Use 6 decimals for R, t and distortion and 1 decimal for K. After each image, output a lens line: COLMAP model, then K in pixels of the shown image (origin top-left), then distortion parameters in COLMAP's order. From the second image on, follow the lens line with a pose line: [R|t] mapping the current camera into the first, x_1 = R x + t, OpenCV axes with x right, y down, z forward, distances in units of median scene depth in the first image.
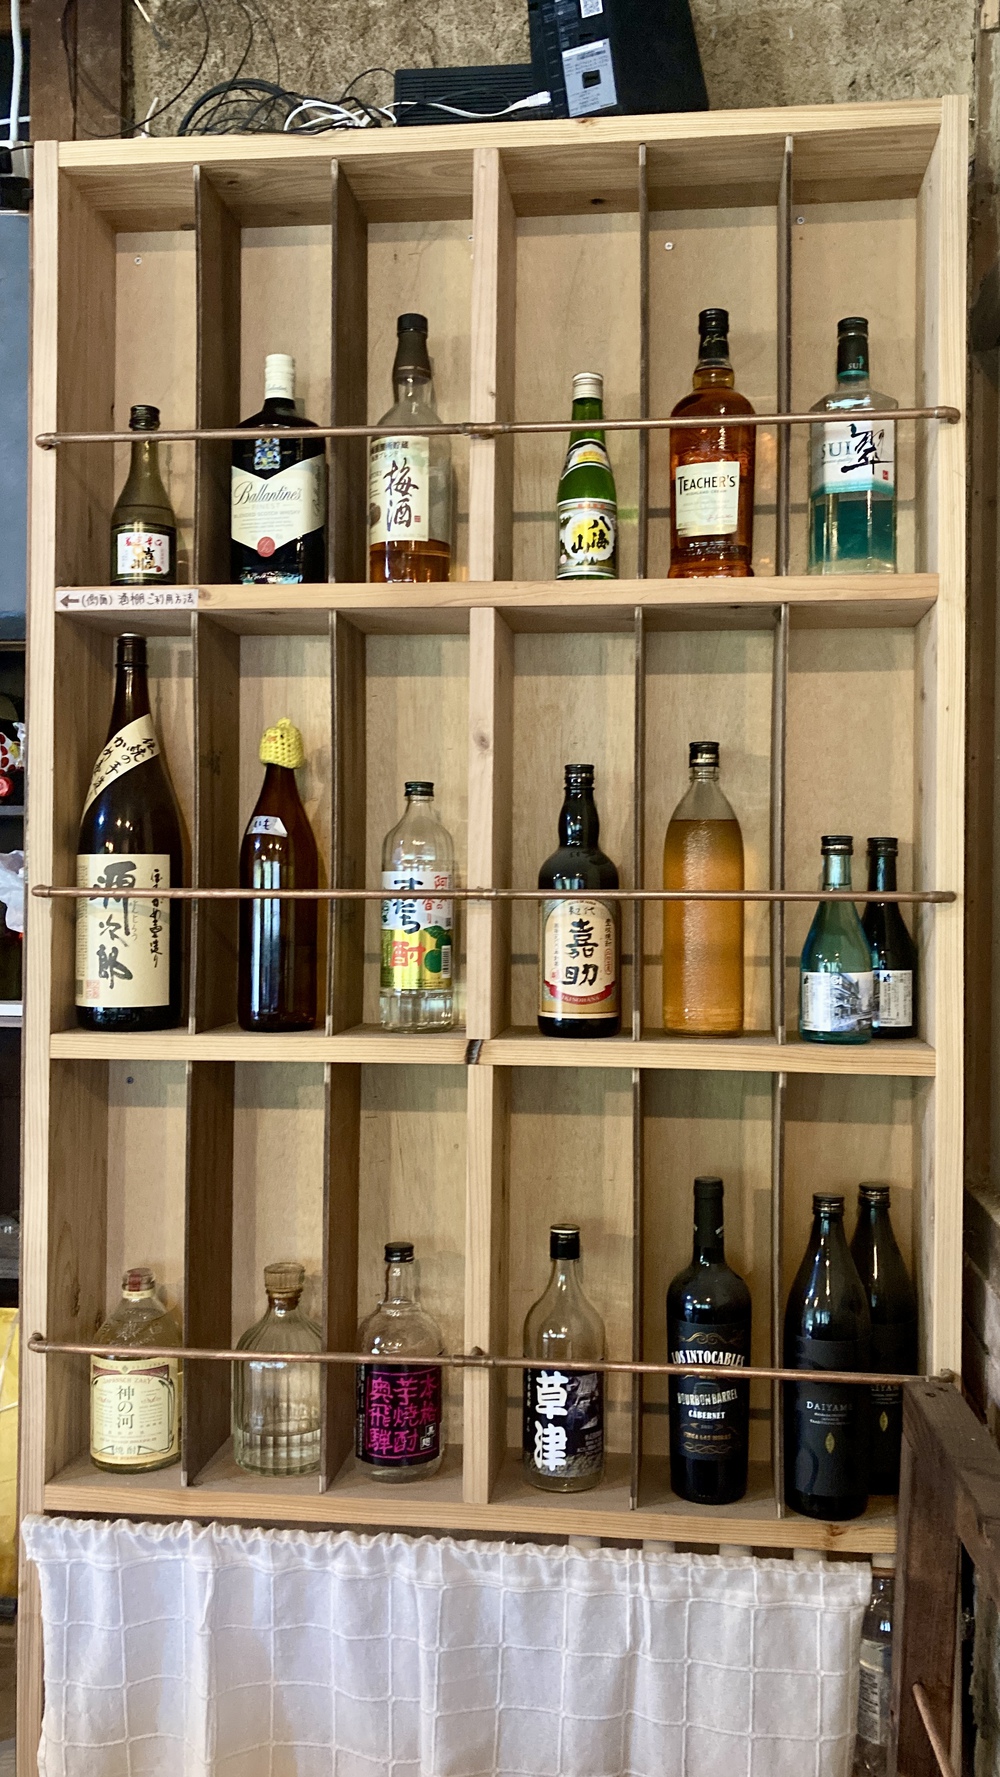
lens RADIAL K [[1444.9, 0, 498.4], [0, 1444.9, 894.5], [0, 0, 1]] dist [0.020830, 0.008287]
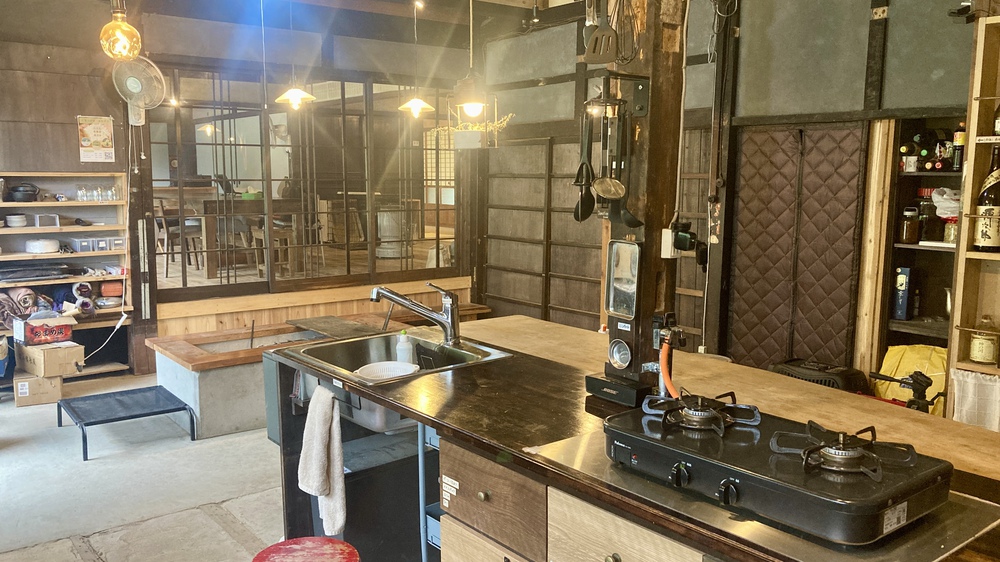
lens RADIAL K [[813.1, 0, 500.0], [0, 813.1, 283.5], [0, 0, 1]] dist [0.020830, 0.008287]
pose [[0.706250, 0.093008, -0.701827, 0.369016], [0.009564, 0.989989, 0.140821, -0.144729], [0.707898, -0.106167, 0.698290, -1.468309]]
